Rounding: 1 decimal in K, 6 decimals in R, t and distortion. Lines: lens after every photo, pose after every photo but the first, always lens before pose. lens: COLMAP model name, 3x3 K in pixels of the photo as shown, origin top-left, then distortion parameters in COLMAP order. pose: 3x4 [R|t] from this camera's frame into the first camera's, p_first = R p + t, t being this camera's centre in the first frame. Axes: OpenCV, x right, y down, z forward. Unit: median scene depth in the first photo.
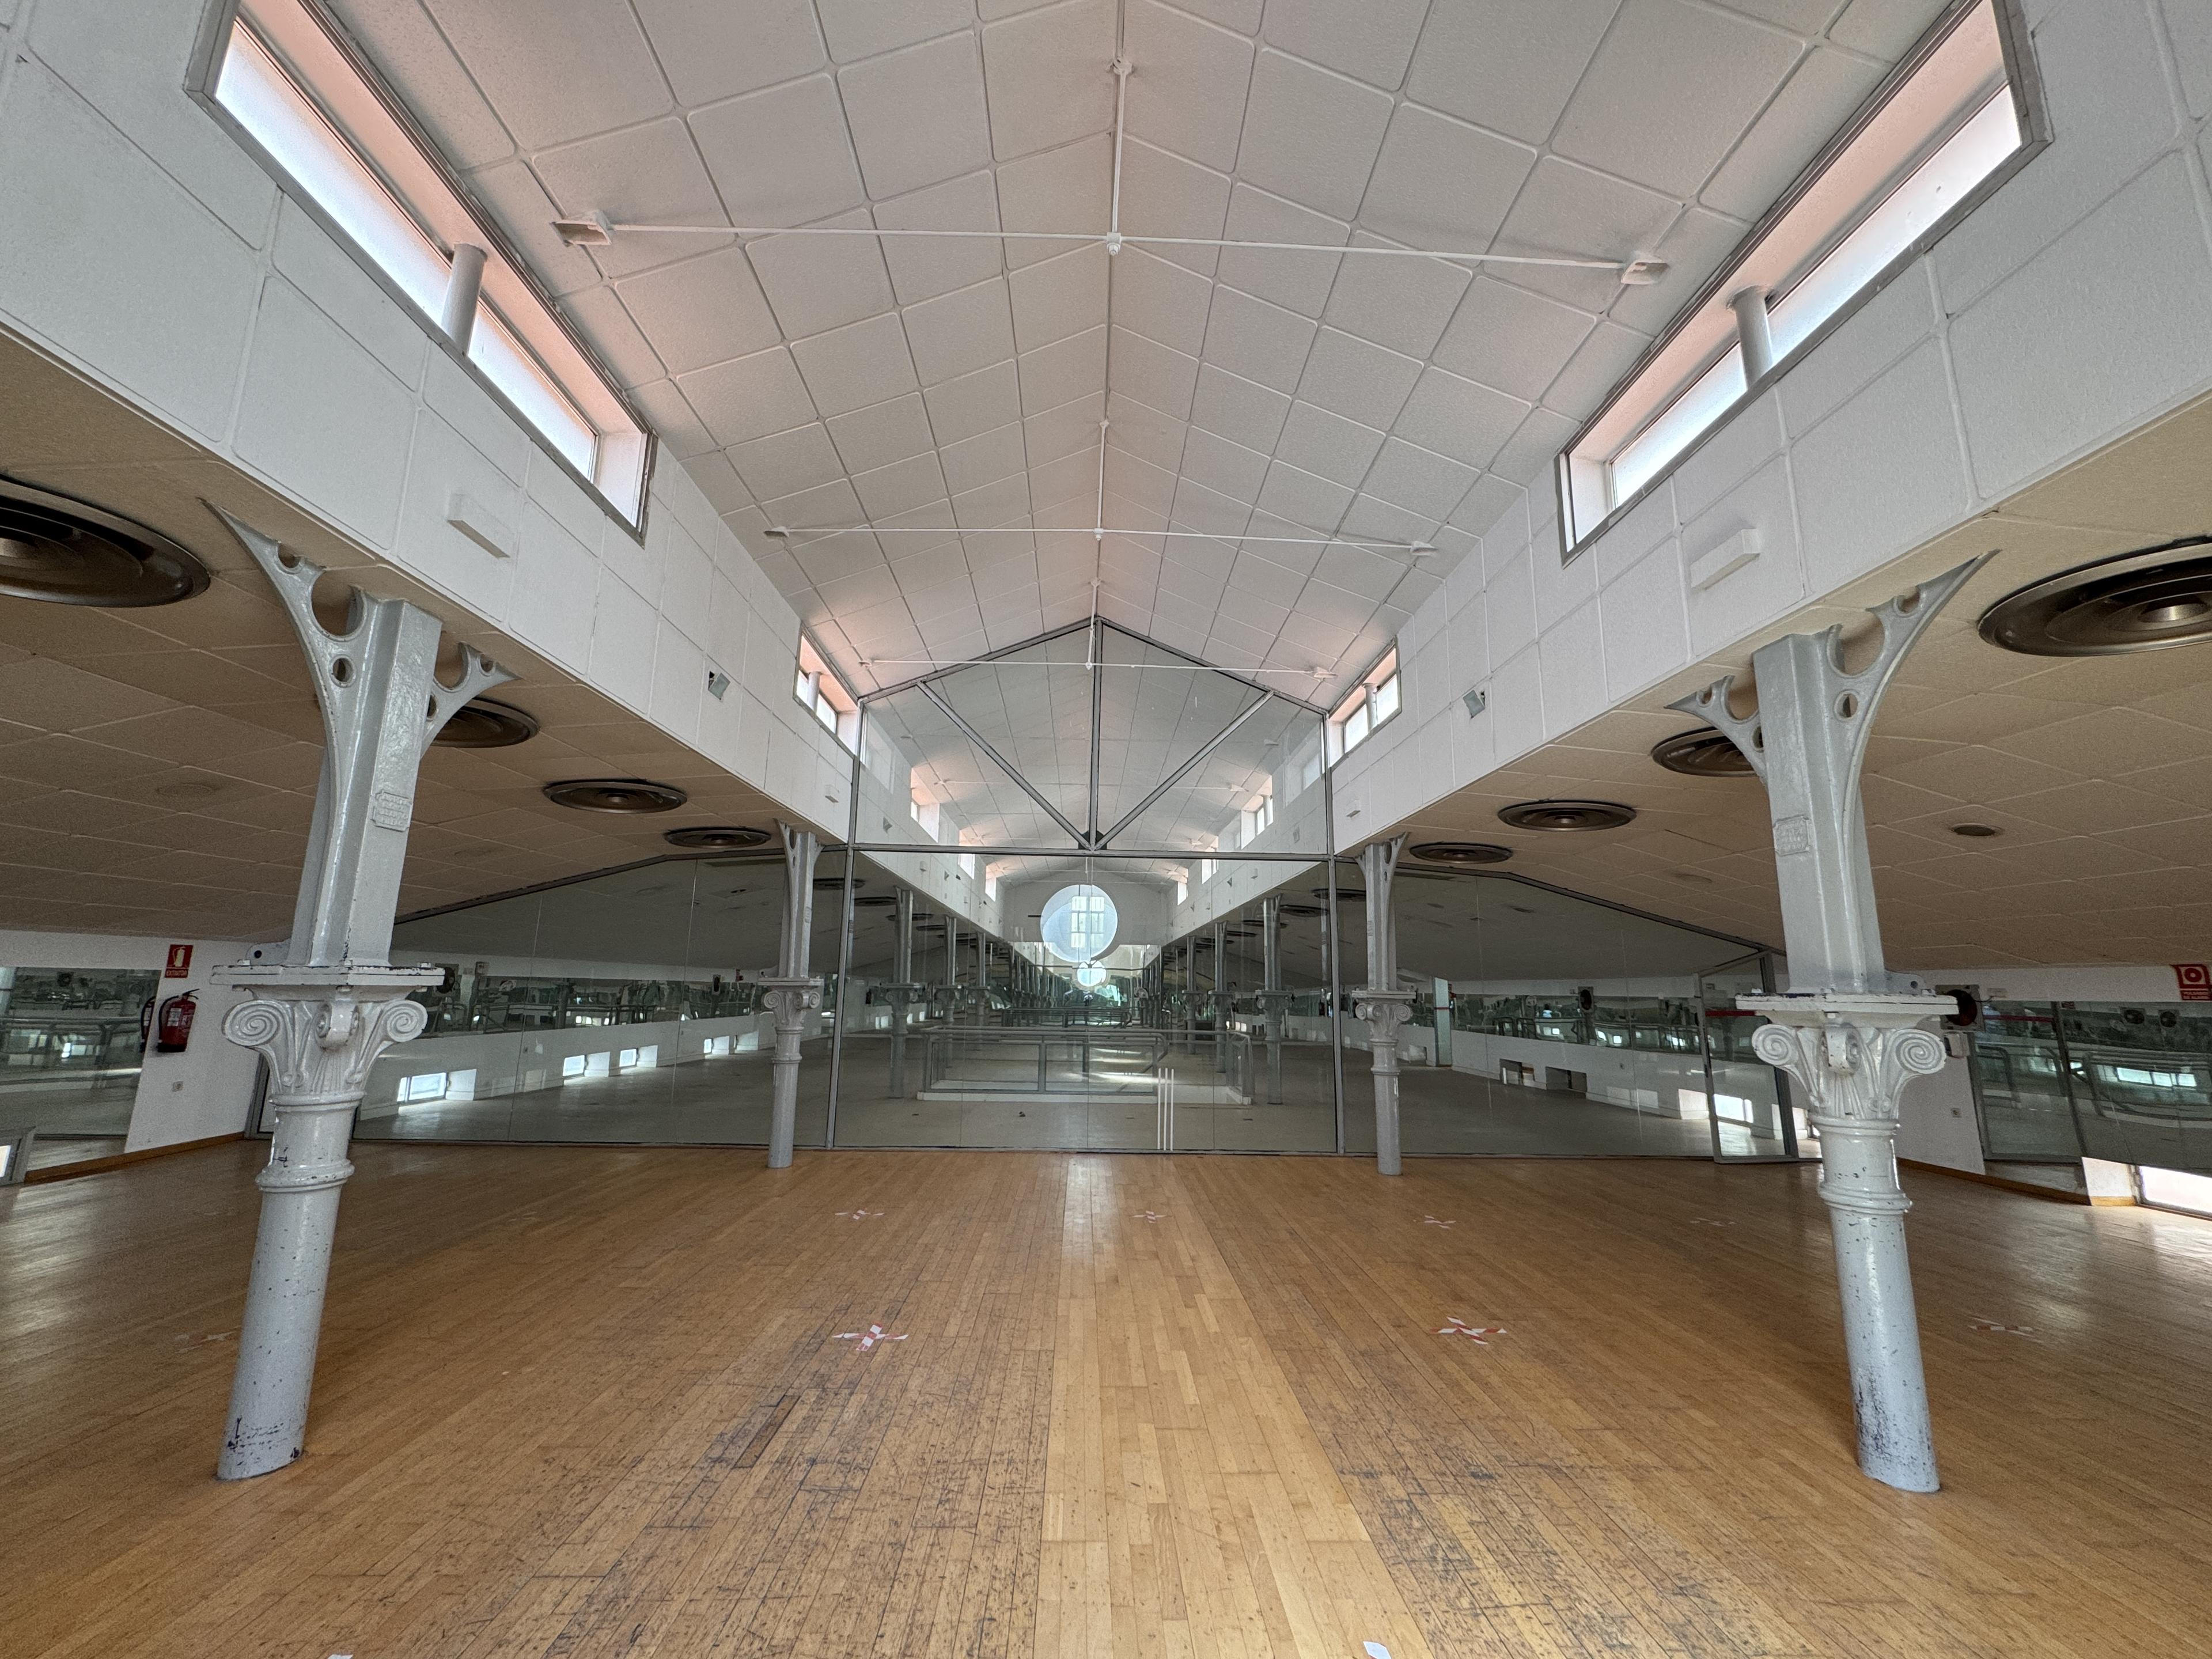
lens RADIAL K [[880.6, 0, 1104.8], [0, 880.6, 827.1], [0, 0, 1]] dist [-0.002457, 0.000221]
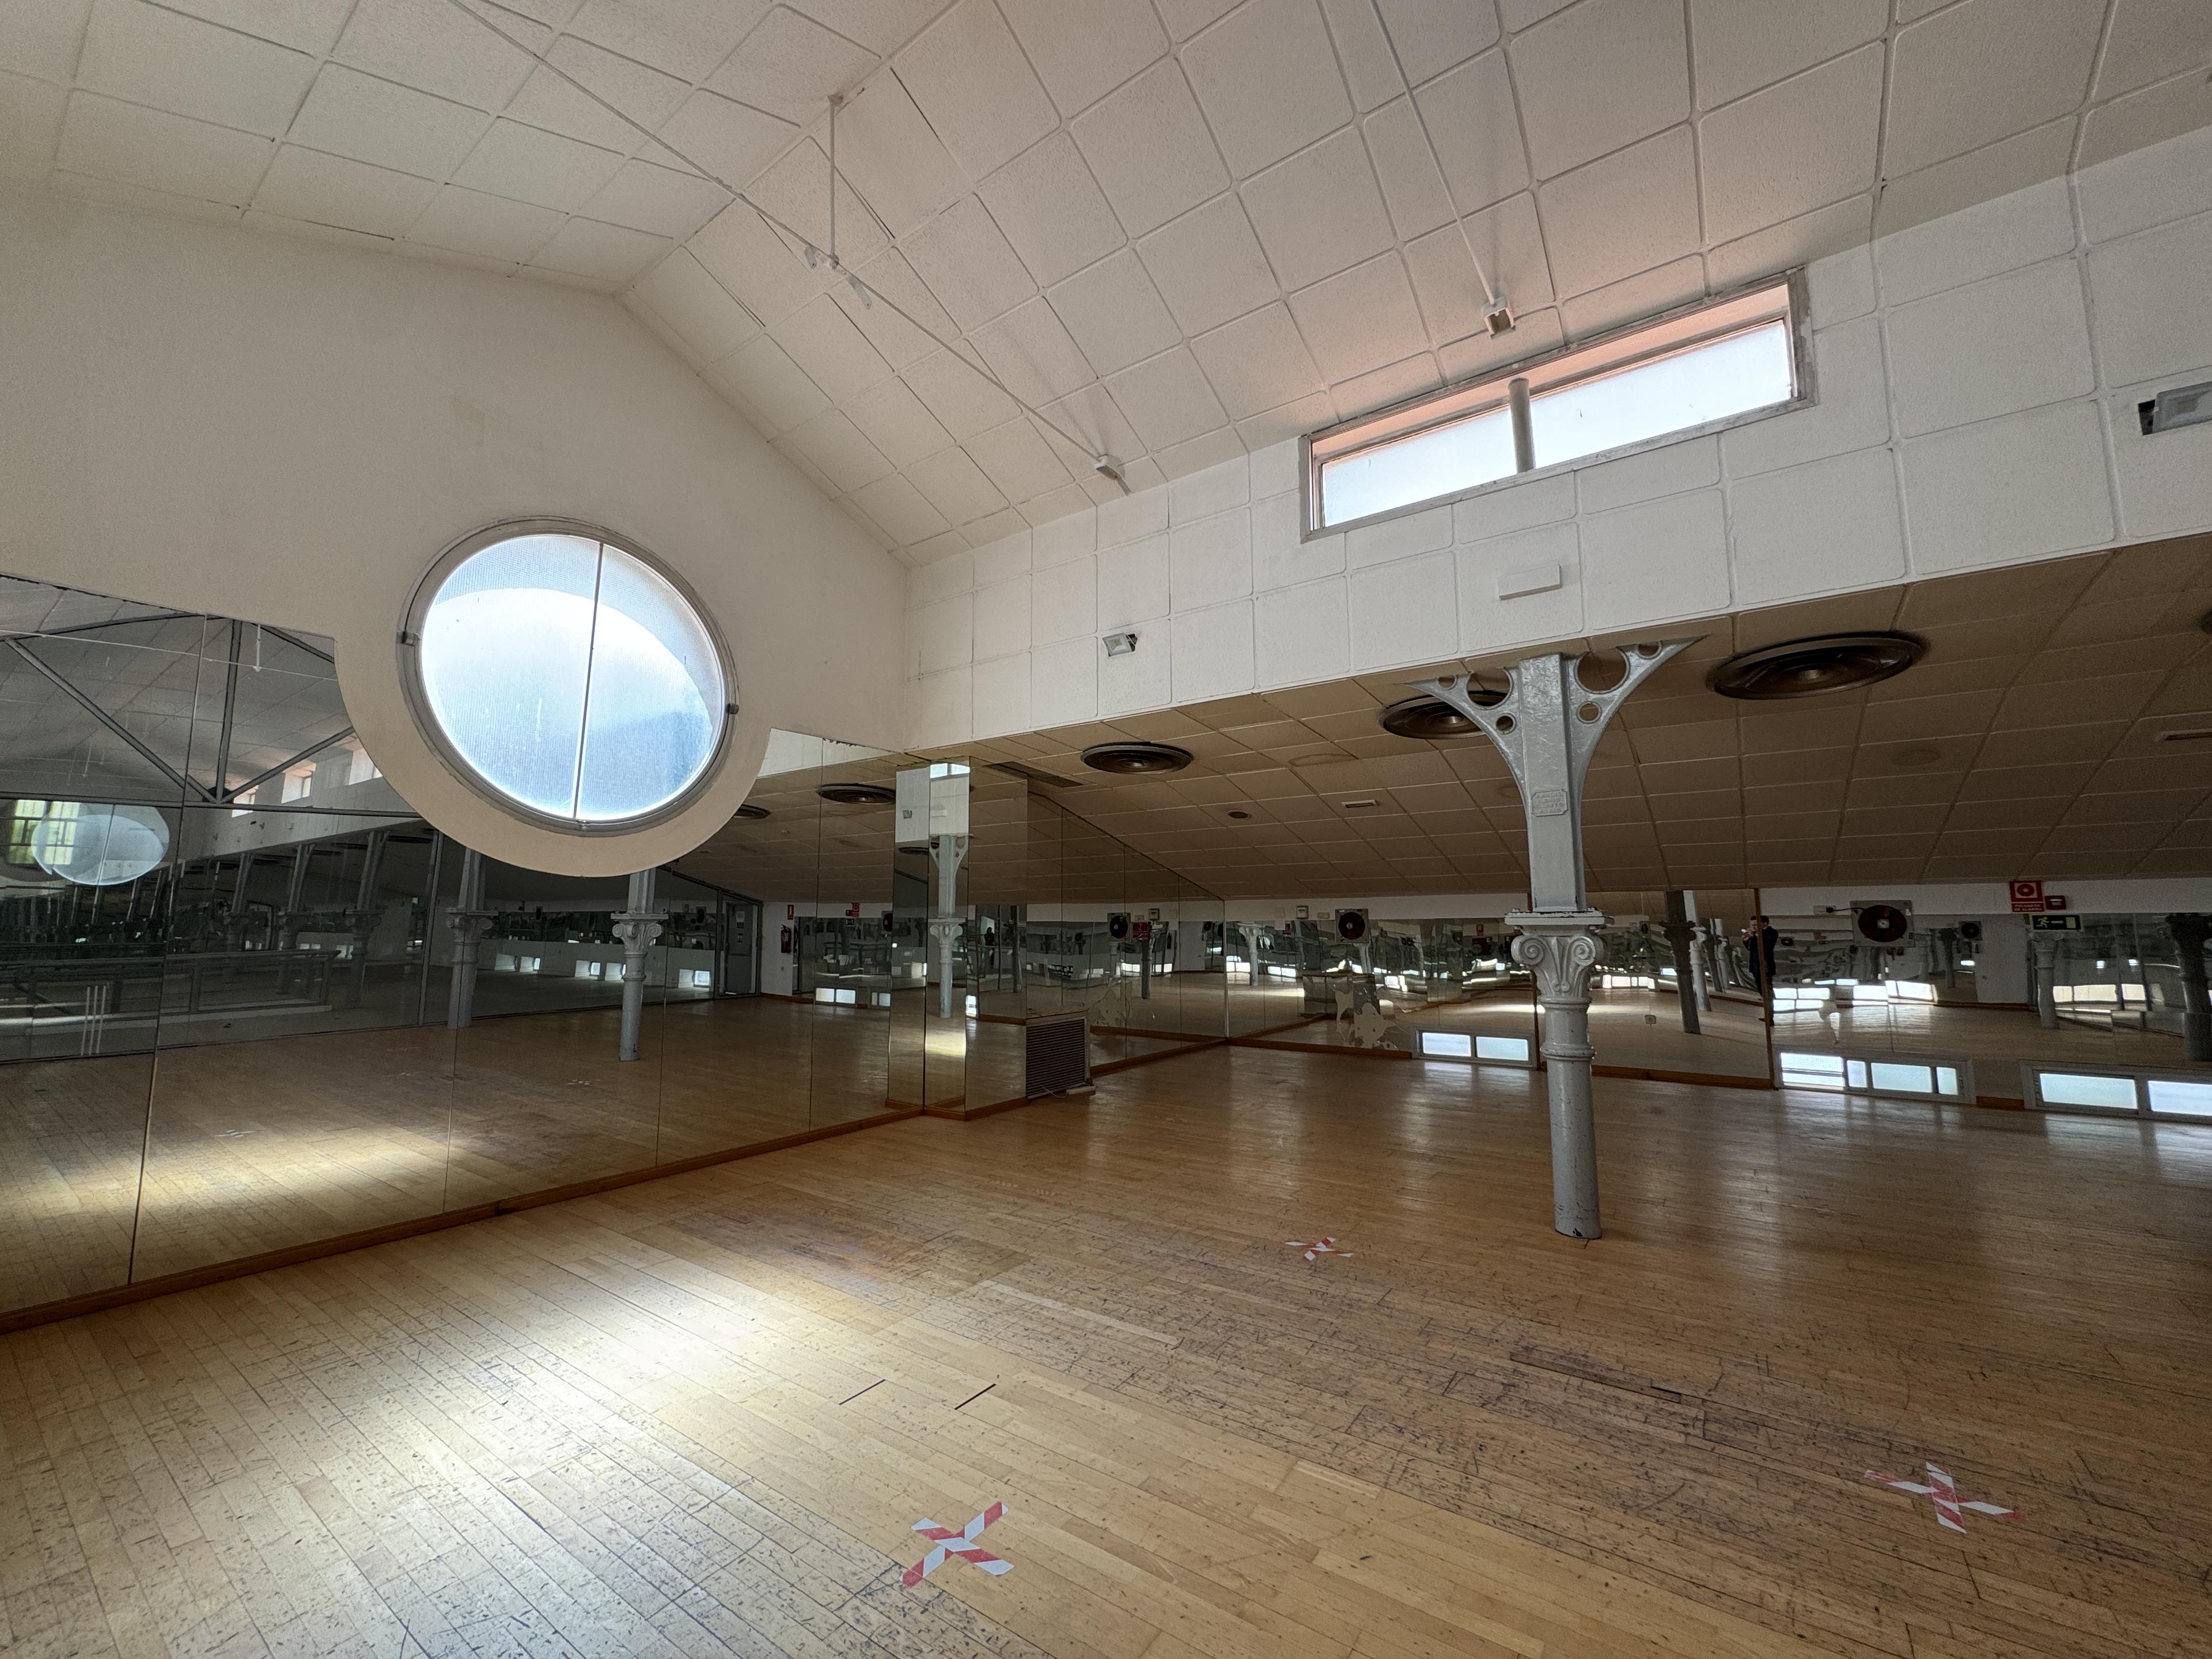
lens RADIAL K [[880.6, 0, 1104.8], [0, 880.6, 827.1], [0, 0, 1]] dist [-0.002457, 0.000221]
pose [[-0.603139, -0.099180, -0.791446, 0.500942], [0.138439, 0.964164, -0.226324, 0.164382], [0.785530, -0.246072, -0.567795, 0.841125]]
